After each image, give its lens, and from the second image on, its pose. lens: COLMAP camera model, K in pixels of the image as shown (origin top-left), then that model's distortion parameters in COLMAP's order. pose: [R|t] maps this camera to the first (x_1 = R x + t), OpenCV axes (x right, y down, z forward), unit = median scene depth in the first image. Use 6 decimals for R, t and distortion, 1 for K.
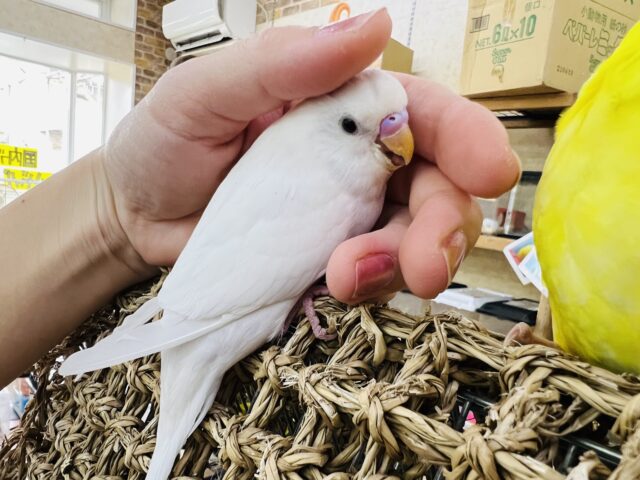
lens RADIAL K [[494.7, 0, 309.7], [0, 494.7, 280.3], [0, 0, 1]] dist [-0.003471, 0.005434]
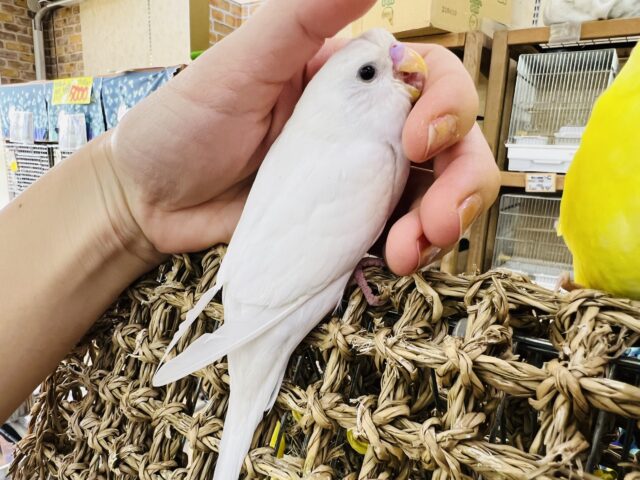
lens RADIAL K [[487.7, 0, 318.4], [0, 487.7, 274.3], [0, 0, 1]] dist [-0.001451, -0.000436]
pose [[0.974415, -0.131598, 0.182201, -0.324304], [0.115237, 0.988523, 0.097690, -0.081141], [-0.192966, -0.074194, 0.978396, -0.051218]]
